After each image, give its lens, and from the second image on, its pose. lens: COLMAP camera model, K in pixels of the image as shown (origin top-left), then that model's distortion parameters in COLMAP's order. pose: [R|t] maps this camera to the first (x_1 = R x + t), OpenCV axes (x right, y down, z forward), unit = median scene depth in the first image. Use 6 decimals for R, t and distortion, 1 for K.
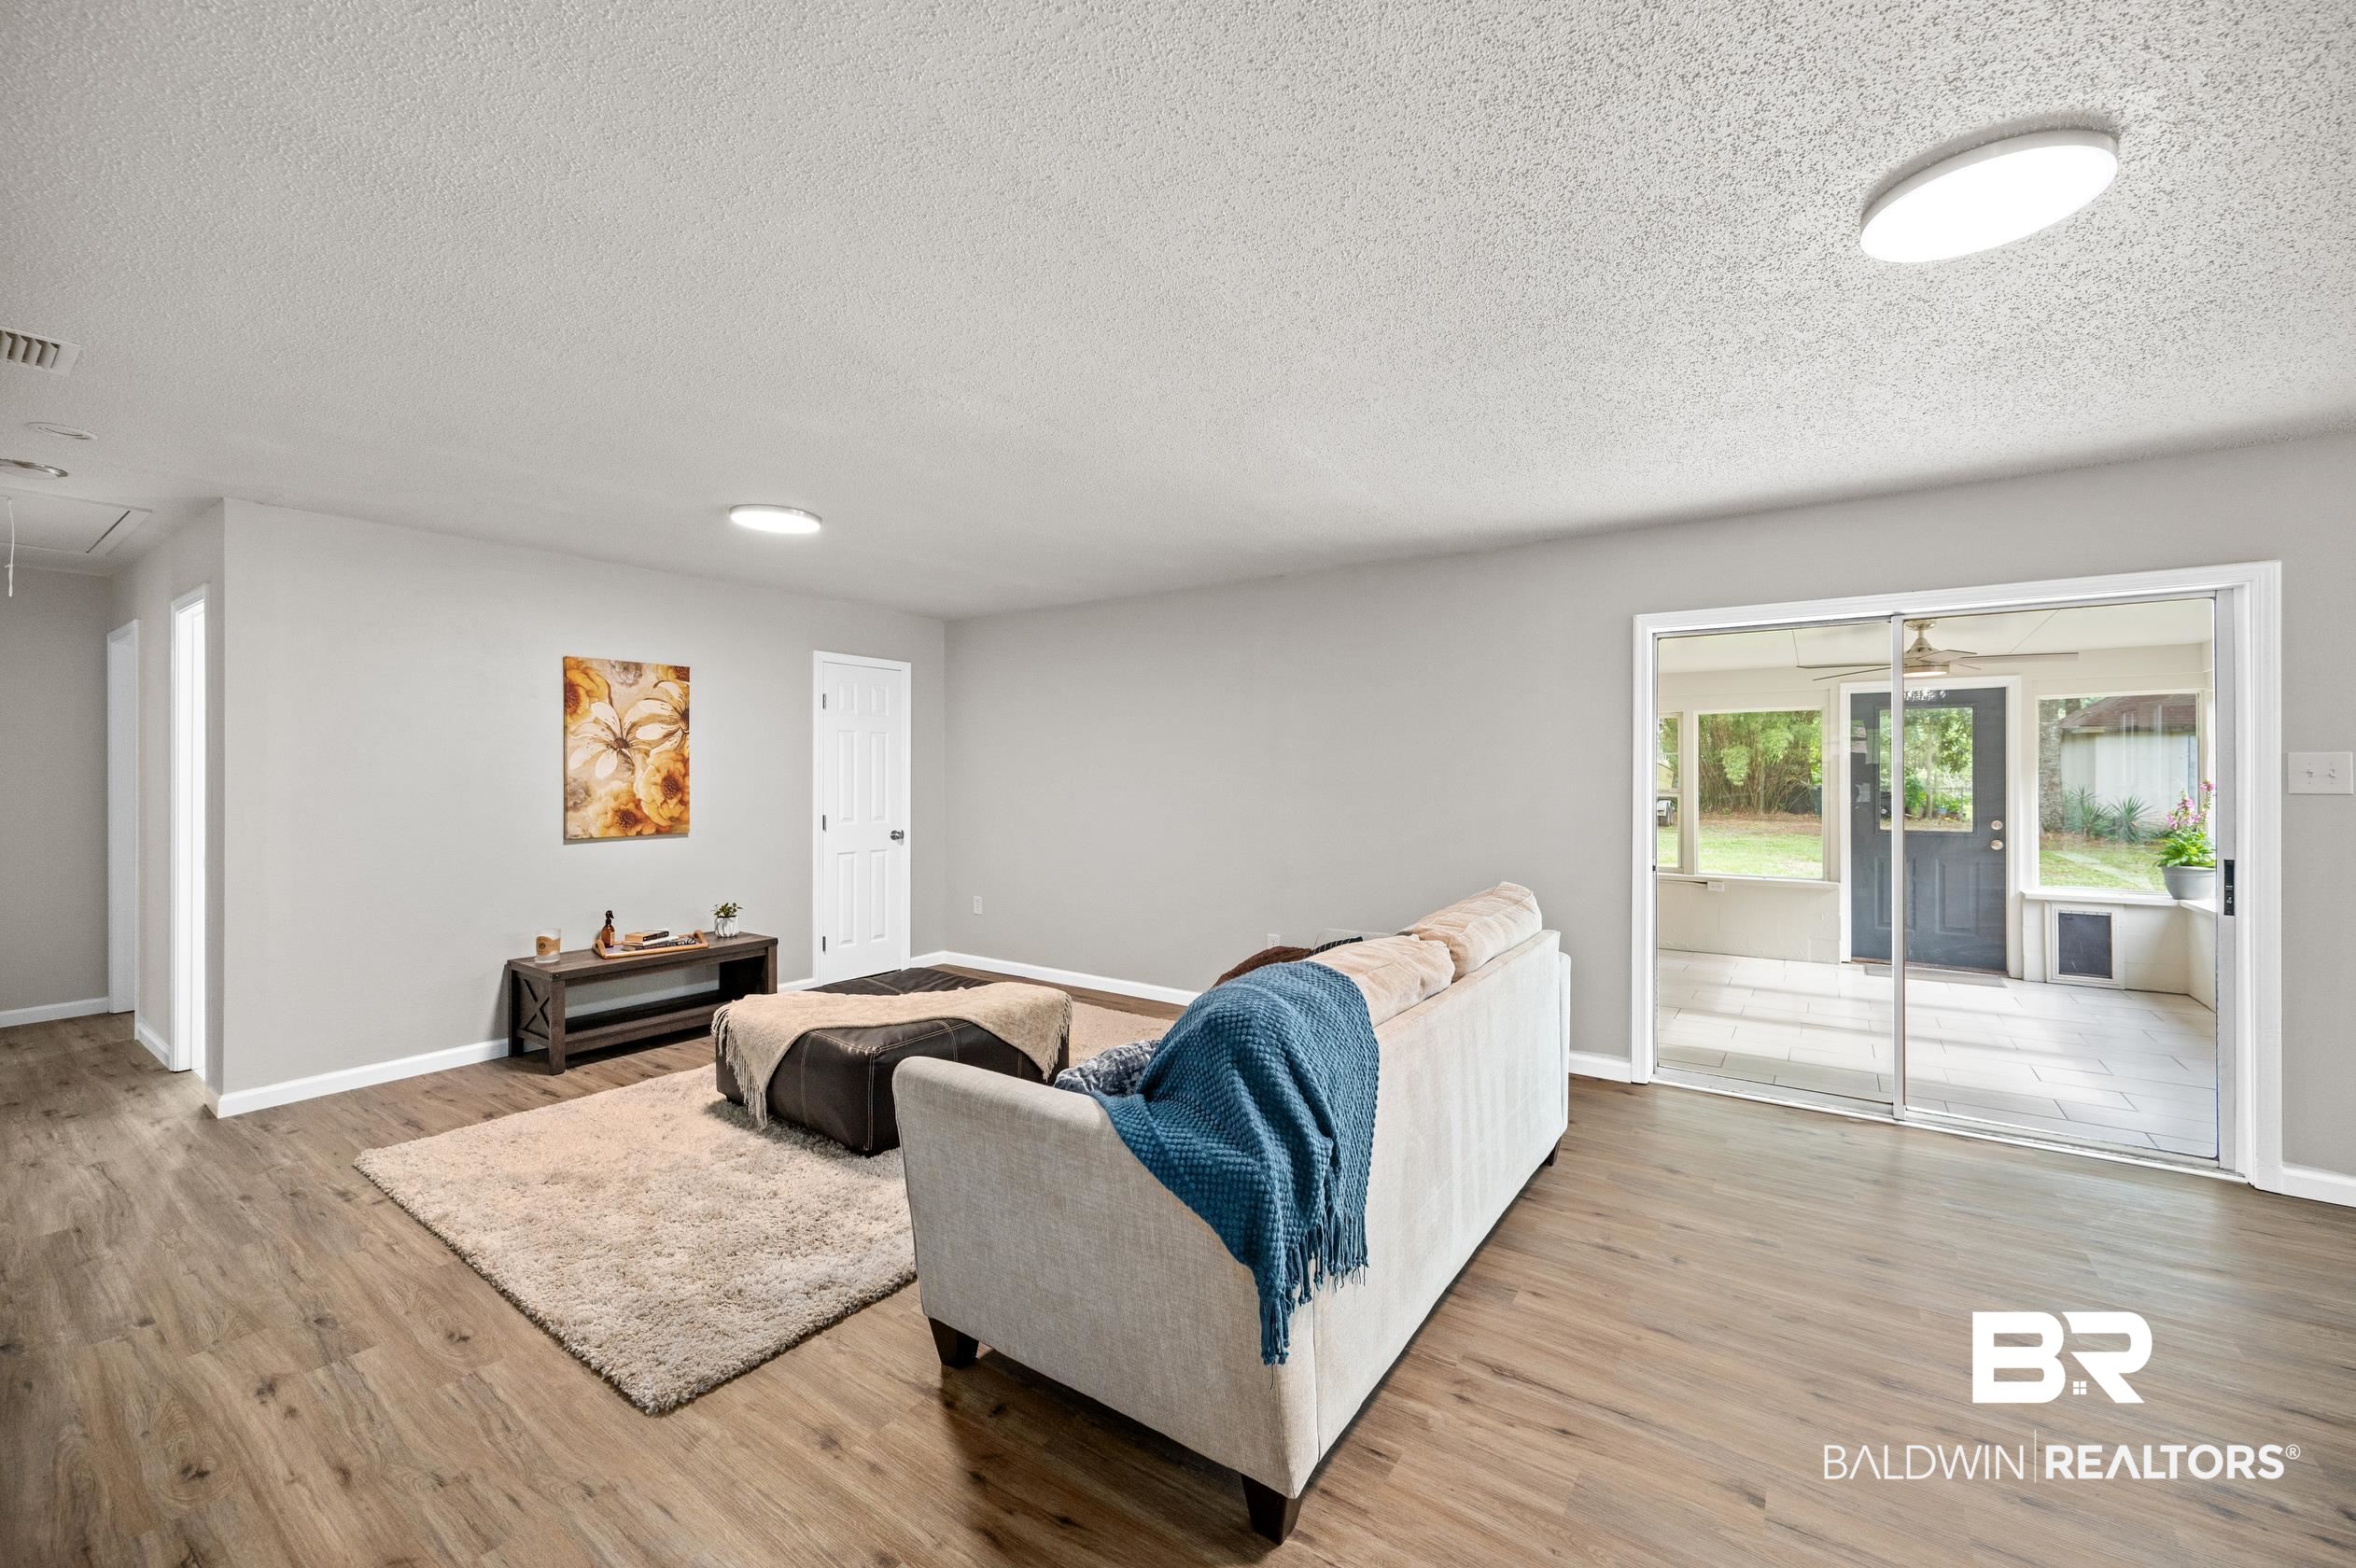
lens RADIAL K [[934.7, 0, 1178.0], [0, 934.7, 784.0], [0, 0, 1]] dist [0.004167, 0.000348]
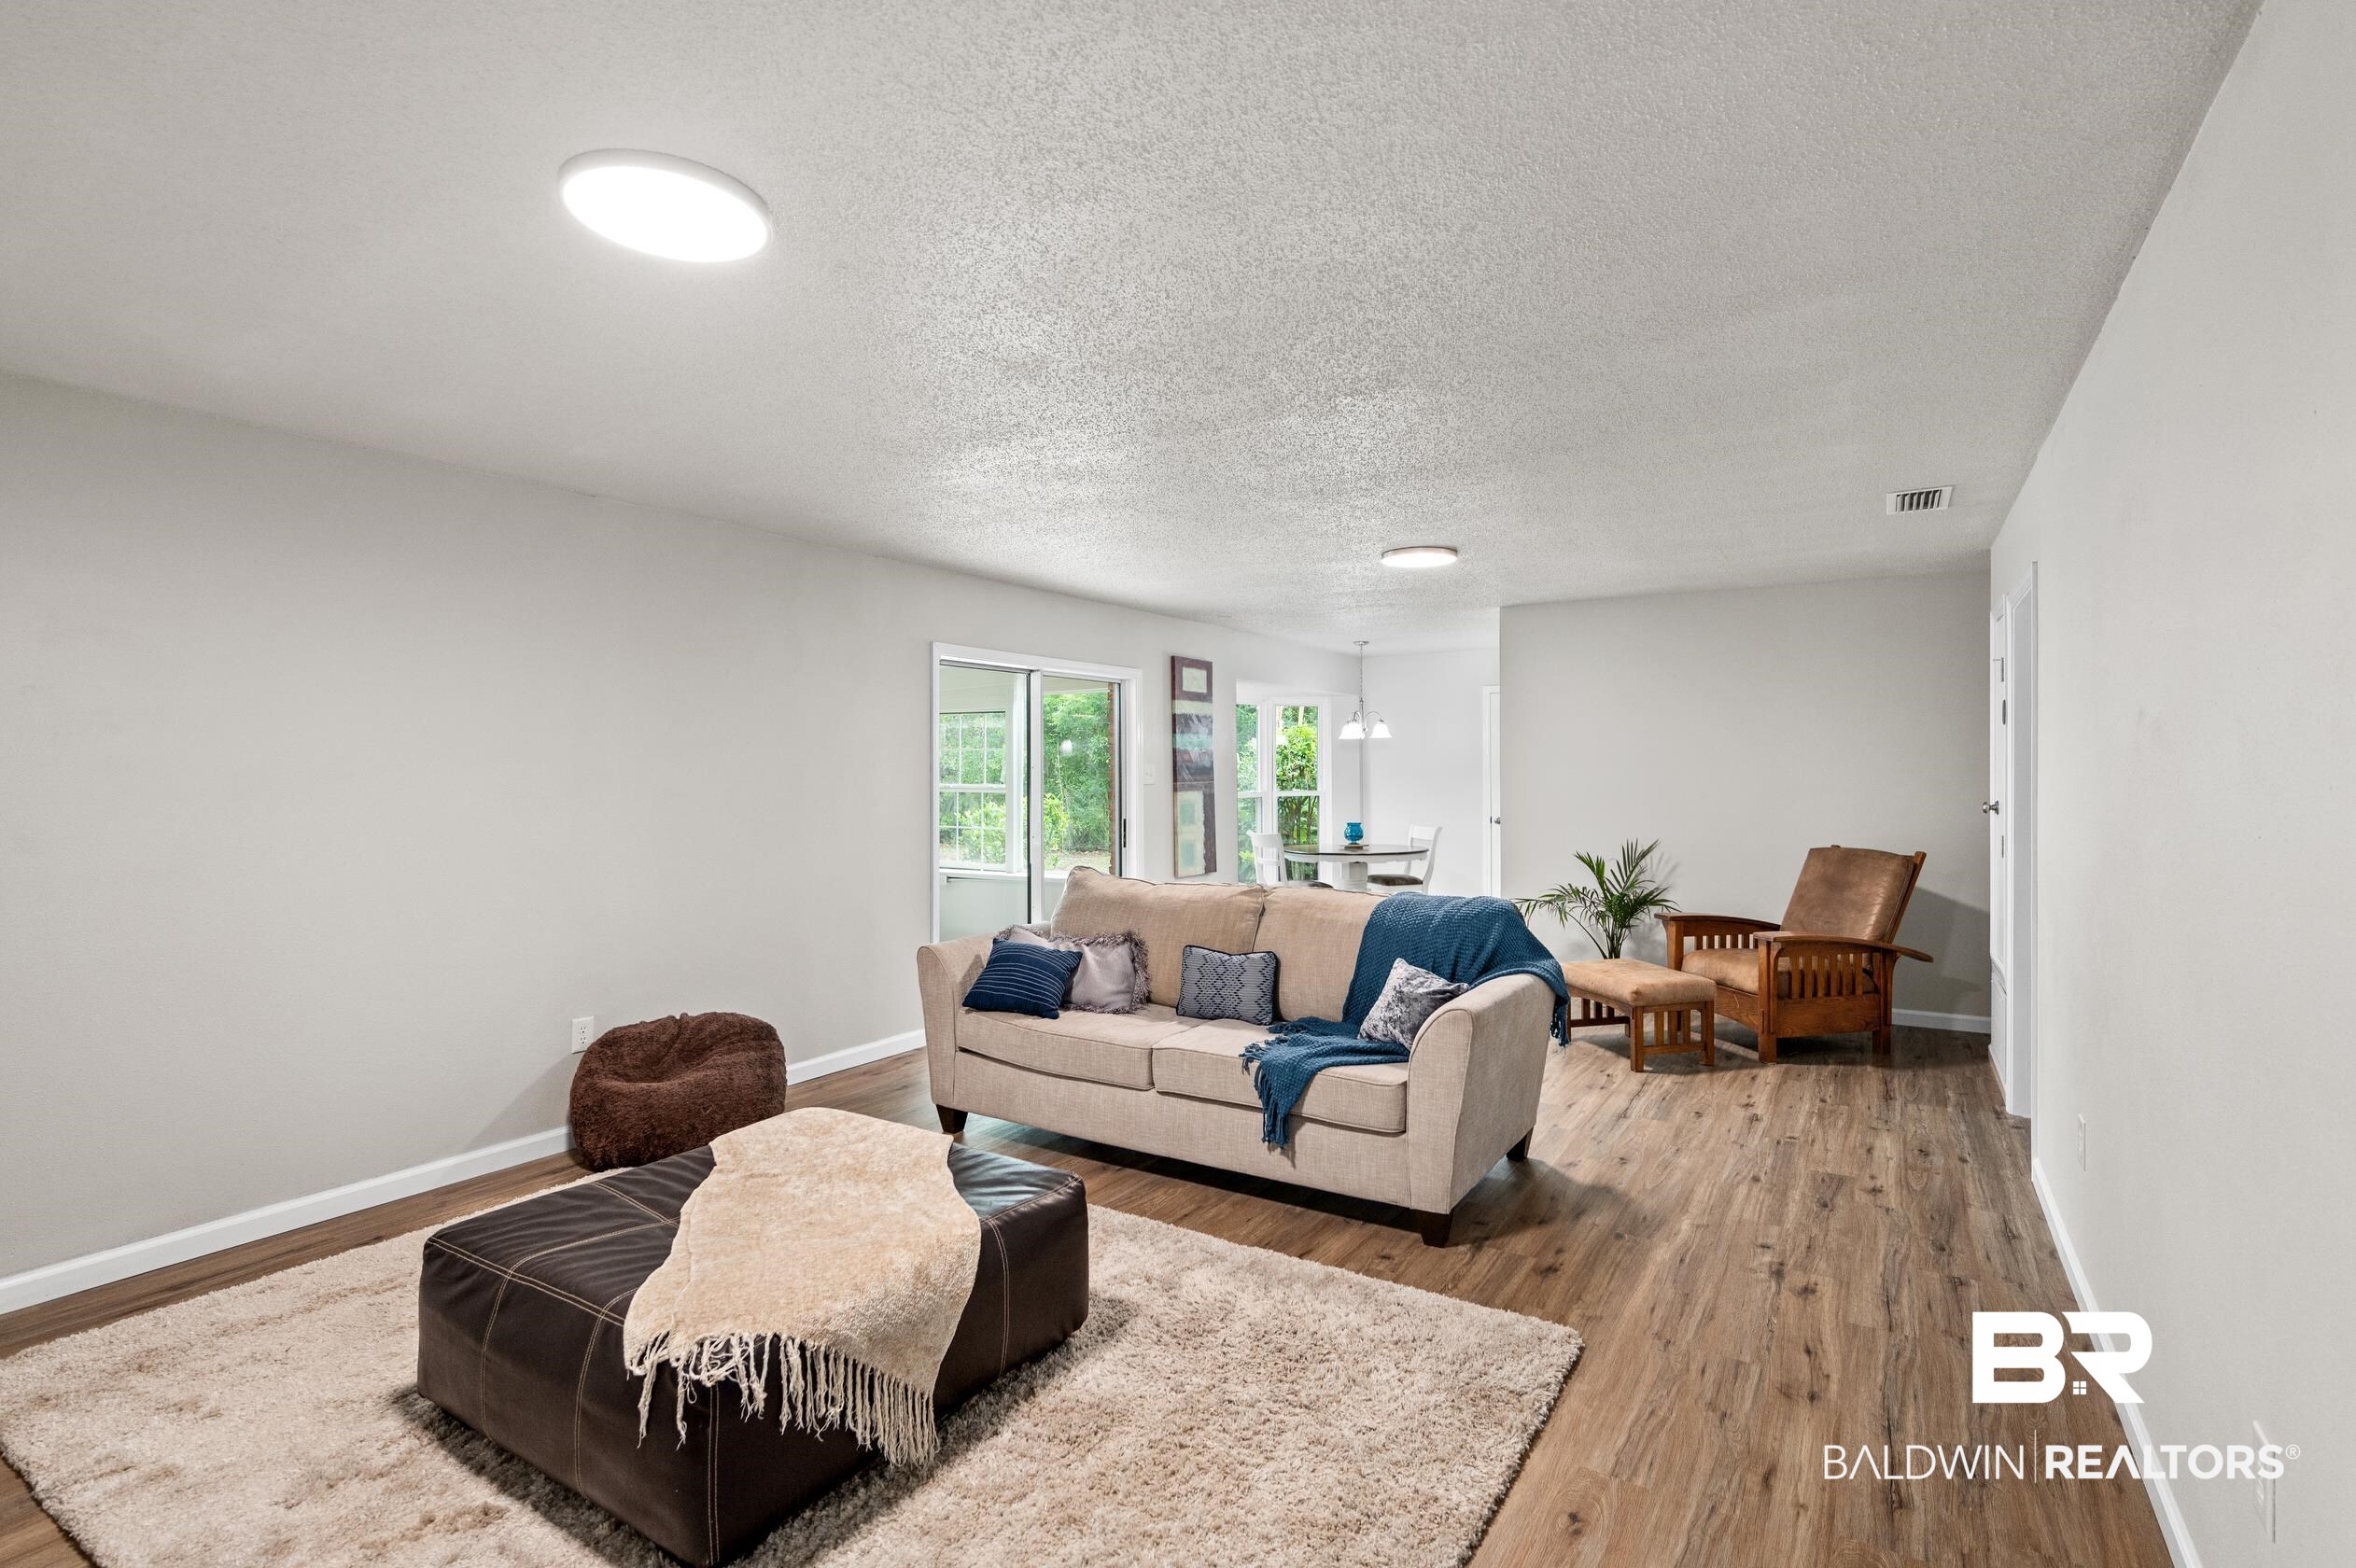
lens RADIAL K [[1102.9, 0, 1187.9], [0, 1102.9, 770.1], [0, 0, 1]] dist [-0.000564, 0.000316]
pose [[-0.051067, -0.001954, 0.998693, -1.138796], [0.015942, 0.999869, 0.002772, -0.022897], [-0.998568, 0.016063, -0.051029, 0.934012]]
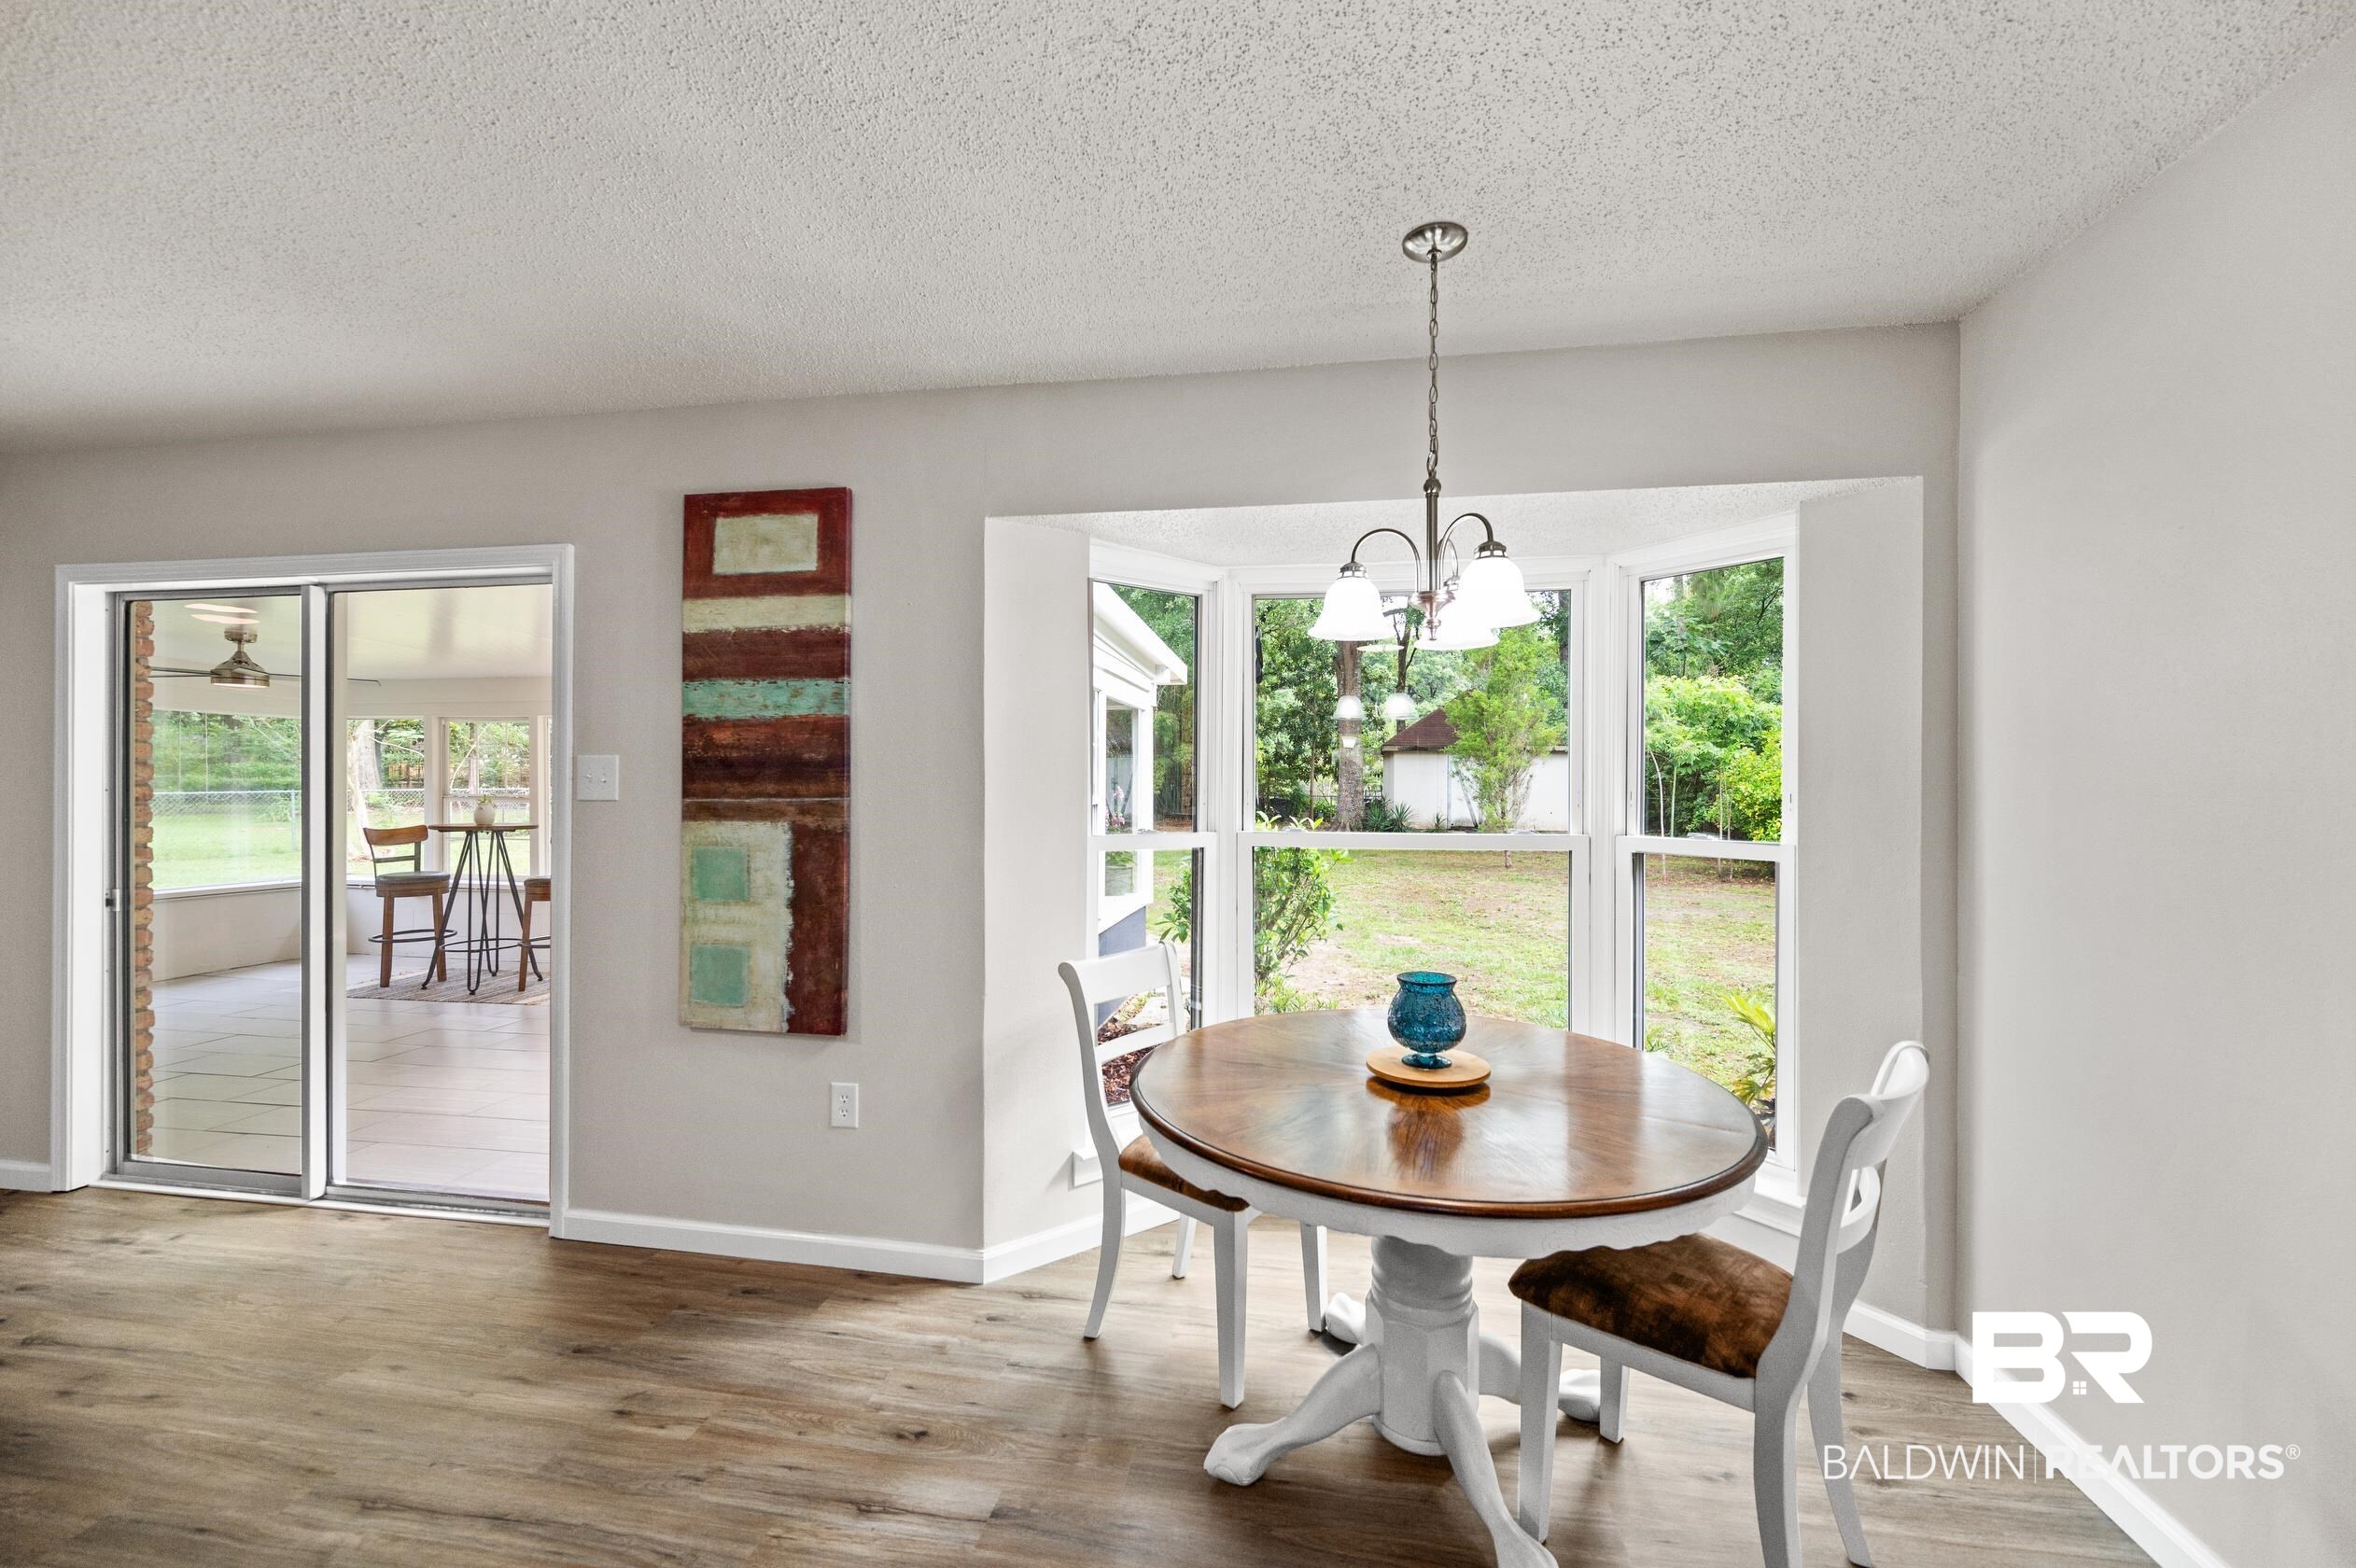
lens RADIAL K [[934.7, 0, 1178.0], [0, 934.7, 784.0], [0, 0, 1]] dist [0.004167, 0.000348]
pose [[0.899786, -0.000271, 0.436331, 1.236903], [0.005771, 0.999920, -0.011280, 0.008540], [-0.436293, 0.012668, 0.899716, -0.098023]]
